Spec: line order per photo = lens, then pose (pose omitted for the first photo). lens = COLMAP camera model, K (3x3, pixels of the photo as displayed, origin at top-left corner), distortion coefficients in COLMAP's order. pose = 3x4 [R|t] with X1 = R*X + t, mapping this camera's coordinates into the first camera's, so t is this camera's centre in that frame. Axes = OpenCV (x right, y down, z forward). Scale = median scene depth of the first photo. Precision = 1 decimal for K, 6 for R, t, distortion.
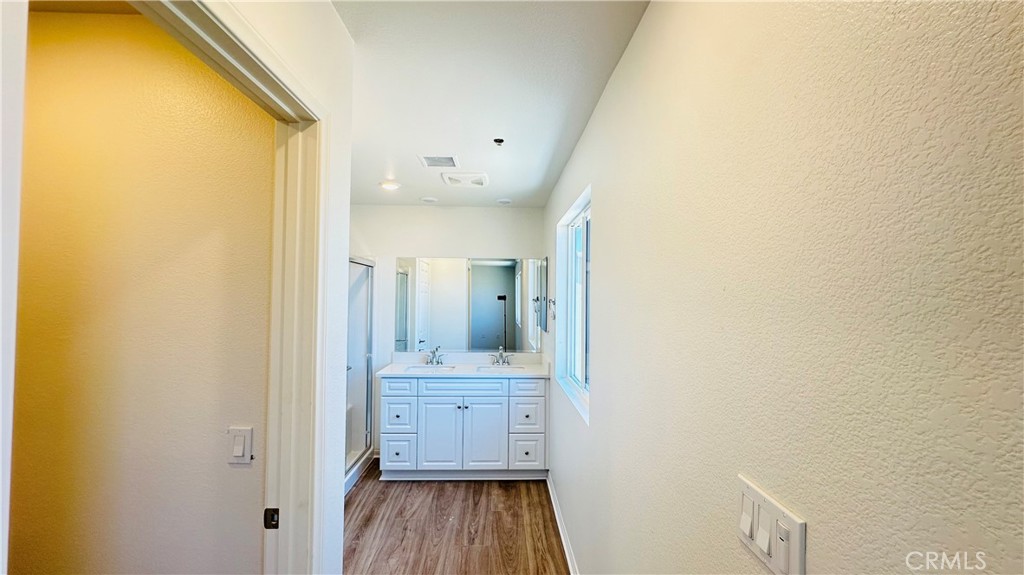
lens RADIAL K [[409.5, 0, 510.4], [0, 409.5, 287.6], [0, 0, 1]] dist [-0.001870, 0.000097]
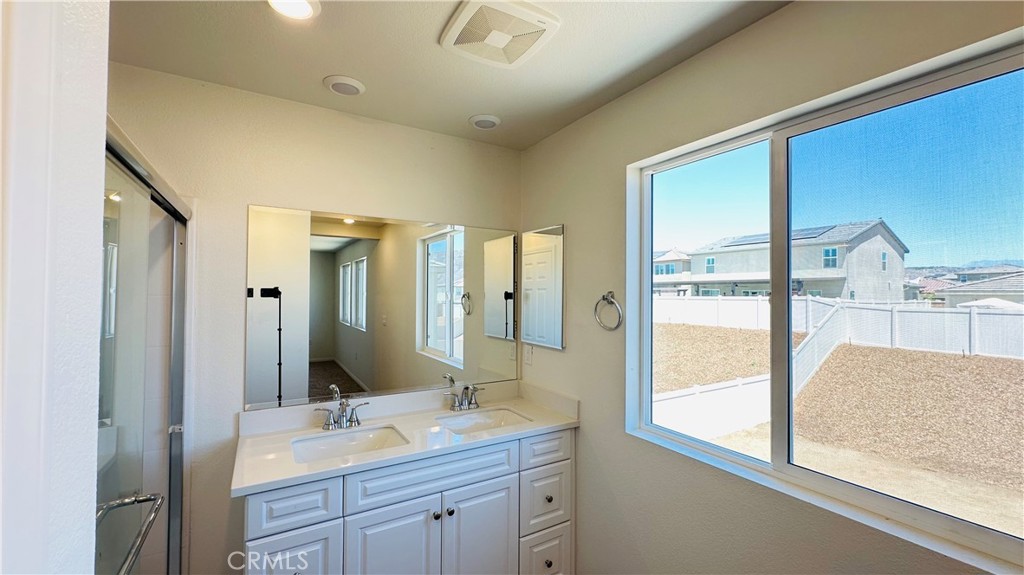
lens RADIAL K [[409.5, 0, 510.4], [0, 409.5, 287.6], [0, 0, 1]] dist [-0.001870, 0.000097]
pose [[0.875420, 0.004516, 0.483342, -0.280709], [-0.004414, 0.999989, -0.001350, 0.020402], [-0.483343, -0.000952, 0.875431, 0.526008]]
